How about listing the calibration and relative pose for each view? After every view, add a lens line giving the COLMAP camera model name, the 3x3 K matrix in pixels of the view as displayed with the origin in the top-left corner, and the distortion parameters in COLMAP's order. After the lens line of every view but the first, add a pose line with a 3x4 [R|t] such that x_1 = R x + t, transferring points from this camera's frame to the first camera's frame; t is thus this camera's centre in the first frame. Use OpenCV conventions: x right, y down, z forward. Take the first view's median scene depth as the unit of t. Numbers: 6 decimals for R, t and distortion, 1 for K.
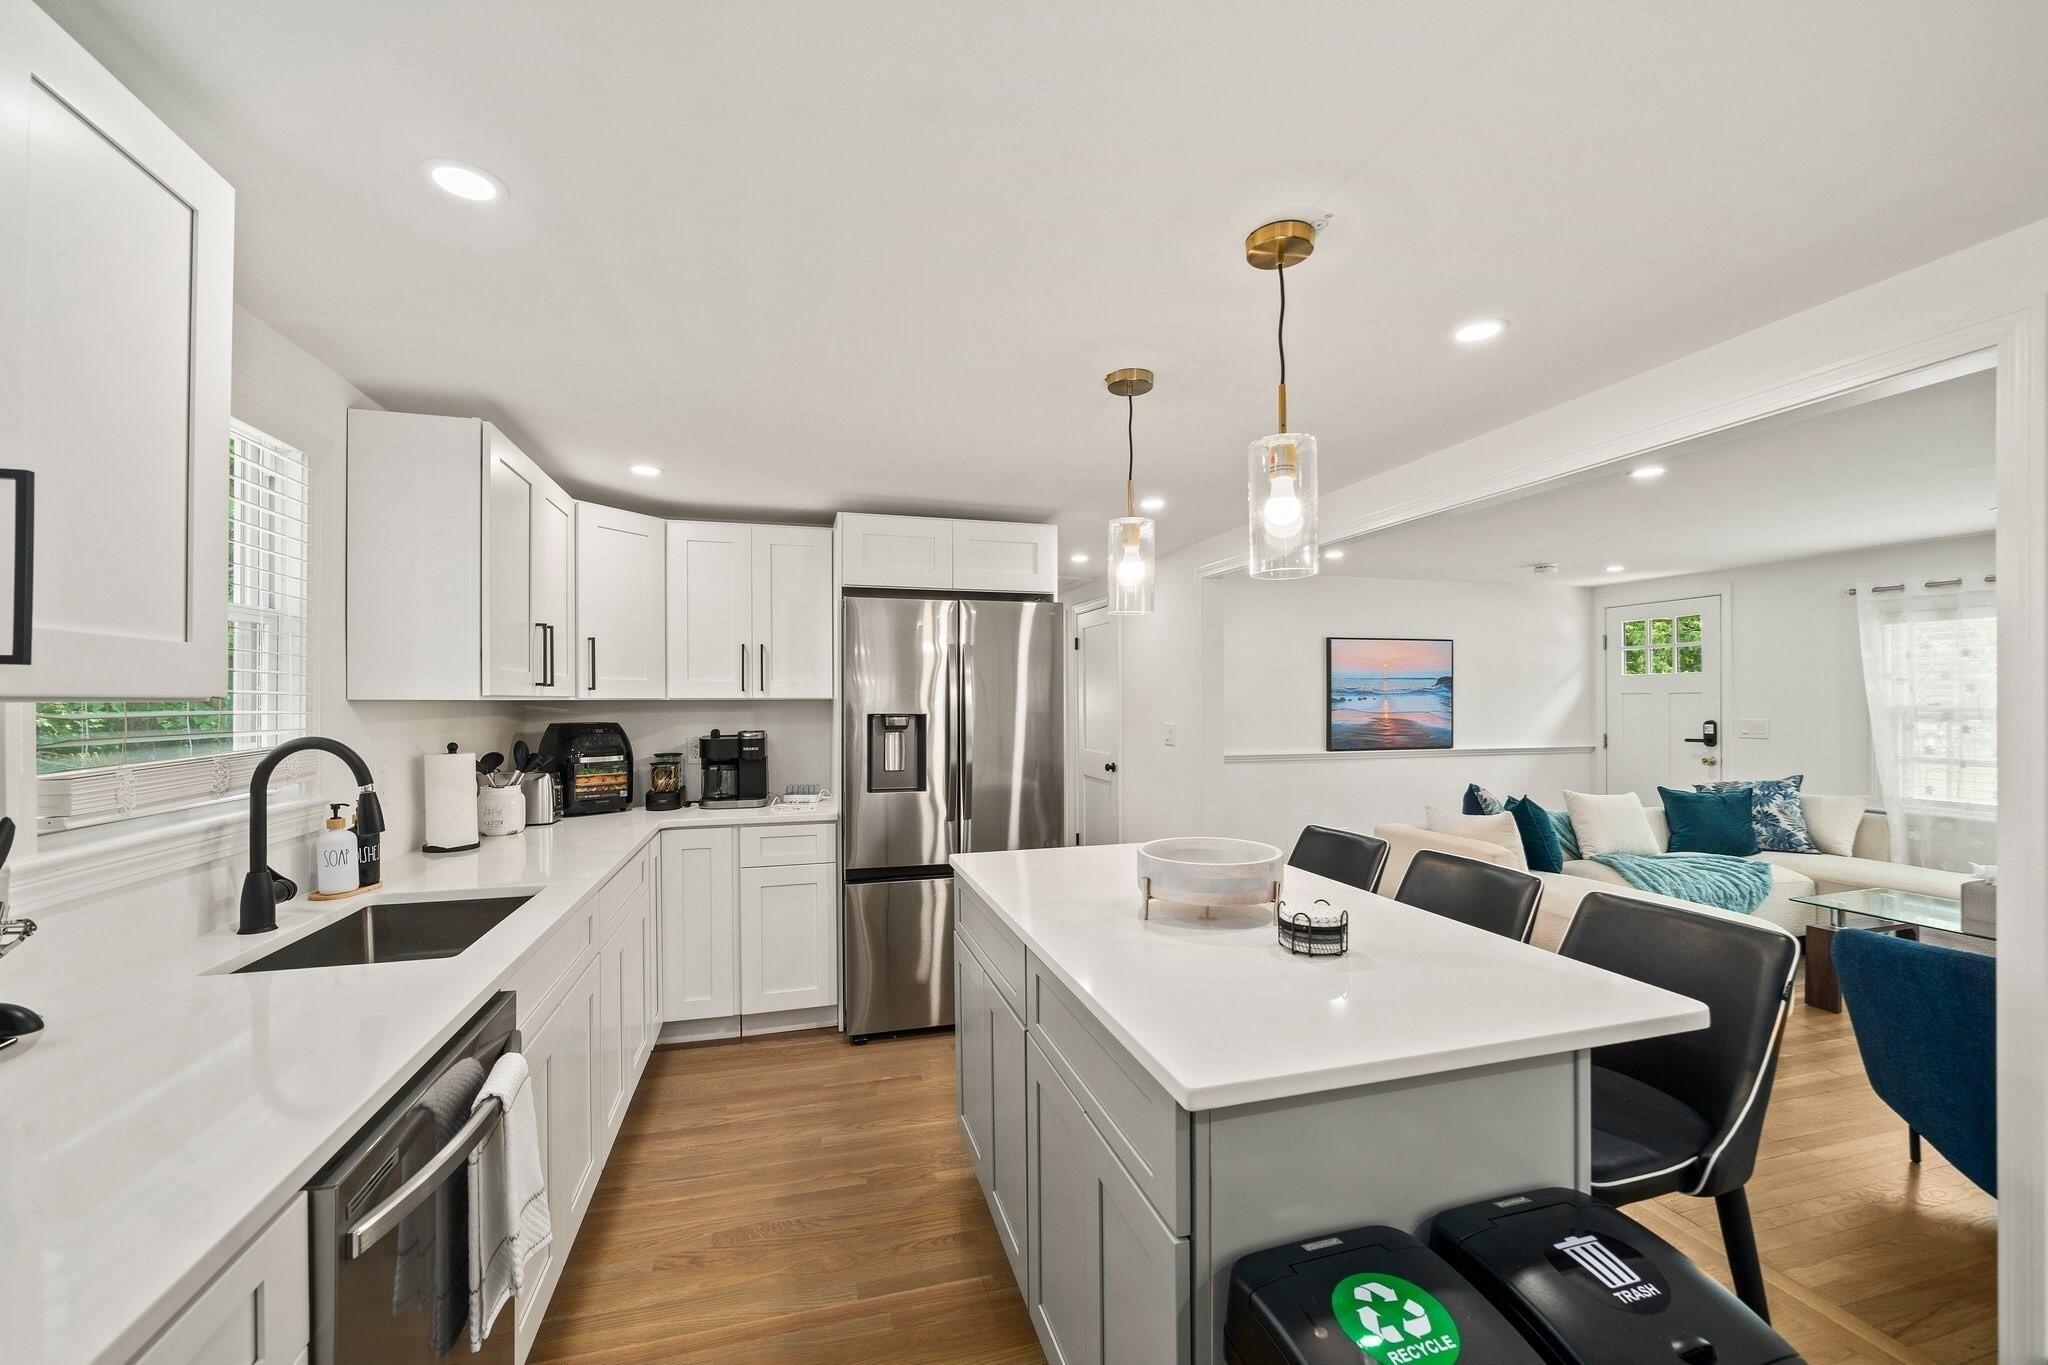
lens RADIAL K [[811.6, 0, 1025.2], [0, 811.6, 692.8], [0, 0, 1]] dist [-0.005373, 0.000303]
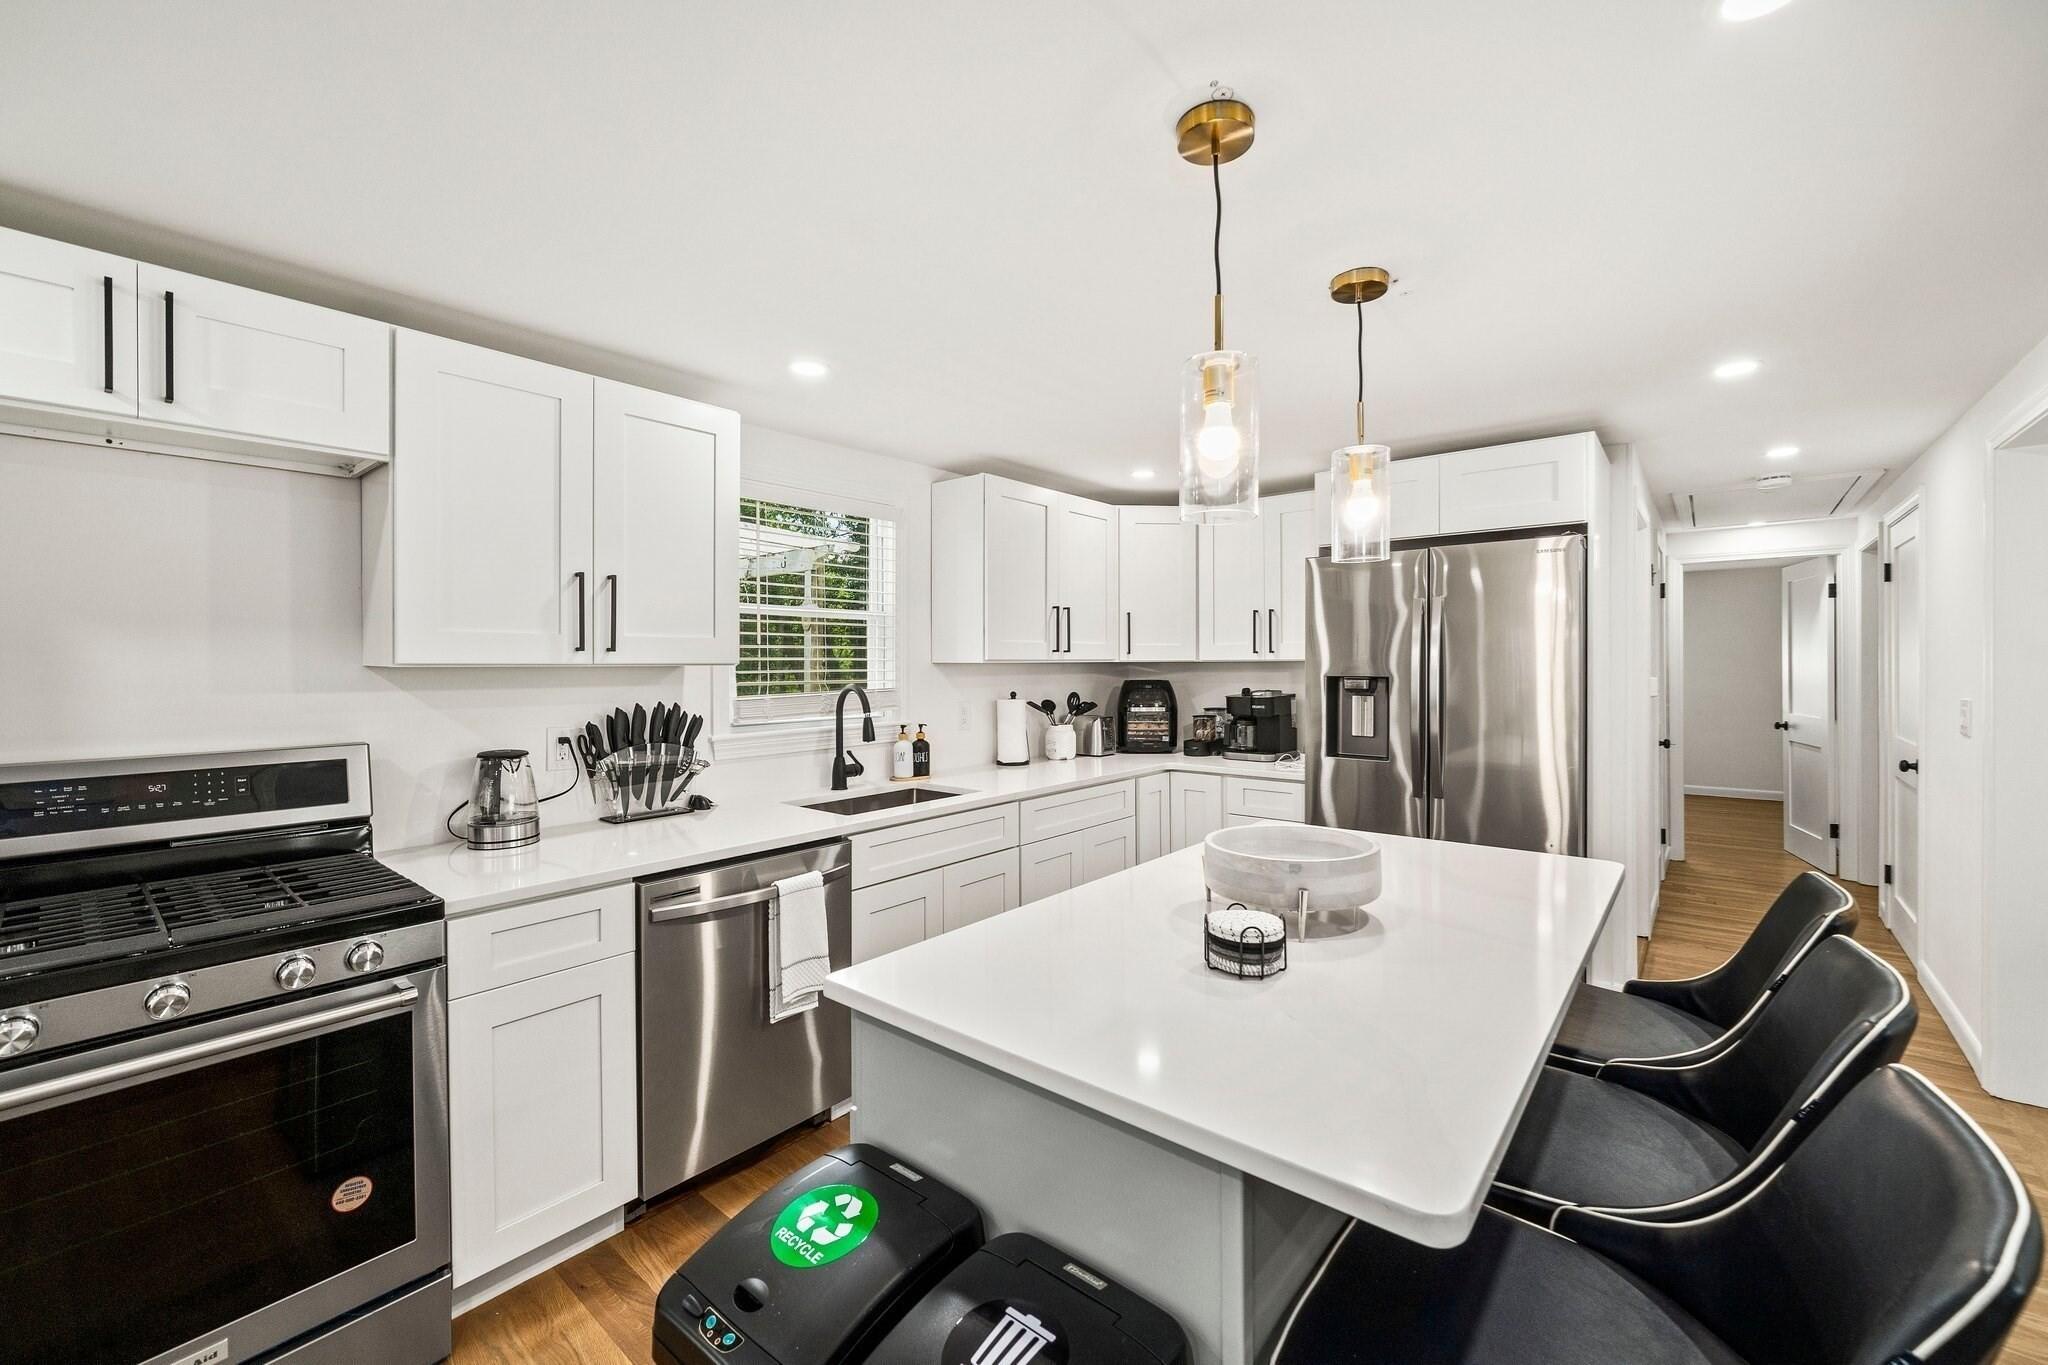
lens RADIAL K [[811.6, 0, 1051.6], [0, 811.6, 661.4], [0, 0, 1]] dist [-0.005373, 0.000303]
pose [[0.578336, -0.000319, -0.815798, 0.402178], [0.010267, 0.999924, 0.006887, -0.002143], [0.815734, -0.012359, 0.578295, 0.159611]]
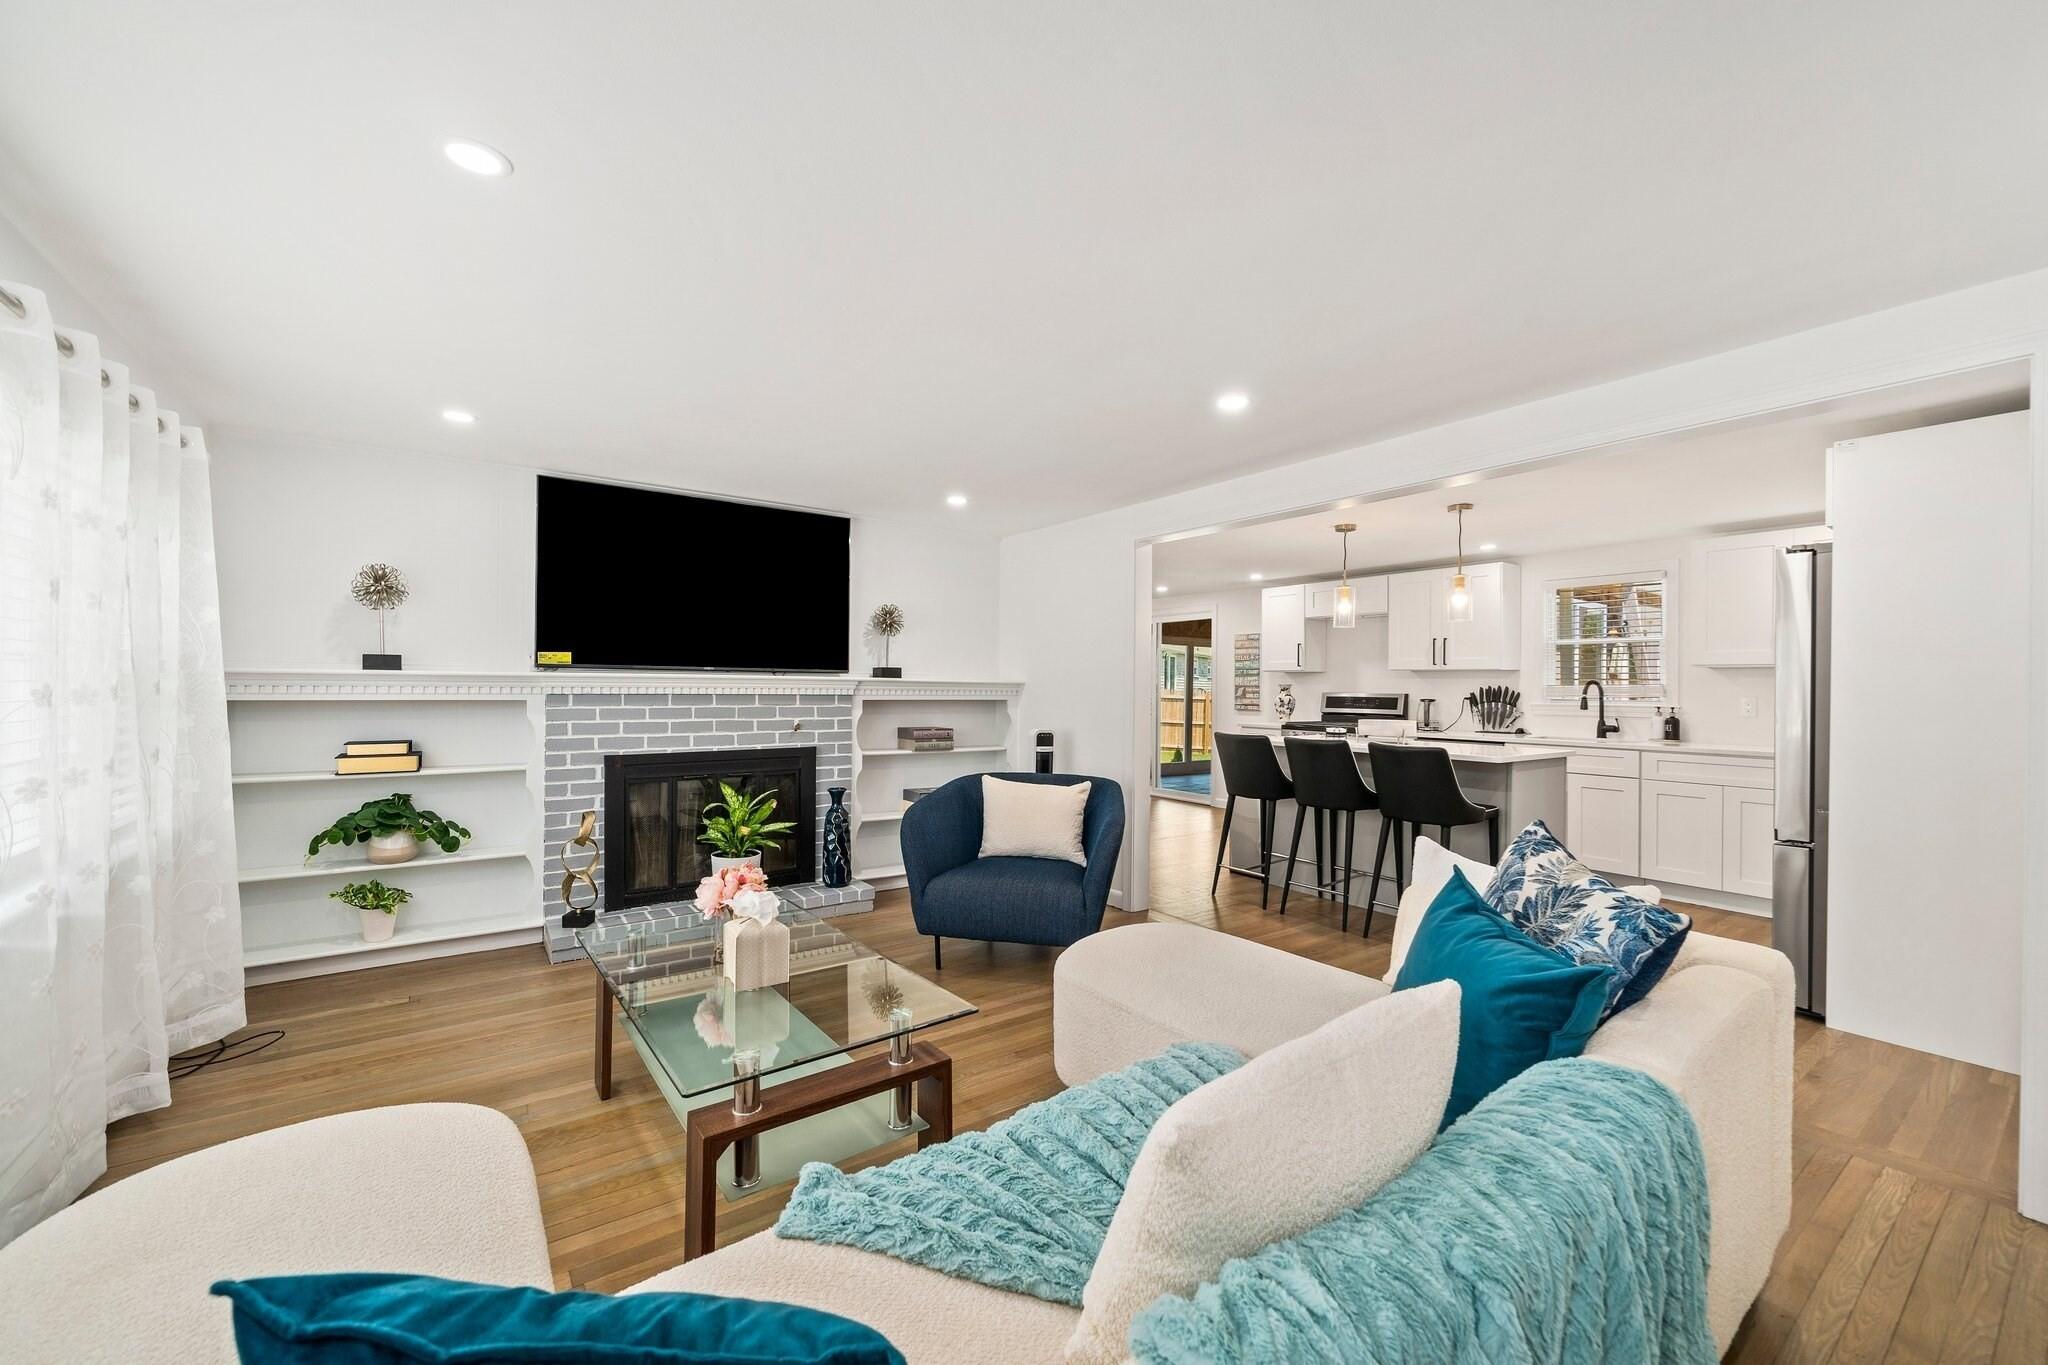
lens RADIAL K [[811.6, 0, 1017.3], [0, 811.6, 686.3], [0, 0, 1]] dist [-0.005373, 0.000303]
pose [[-0.940296, -0.004288, -0.340332, 1.192131], [-0.002237, 0.999977, -0.006418, 0.051938], [0.340352, -0.005274, -0.940283, 1.613534]]
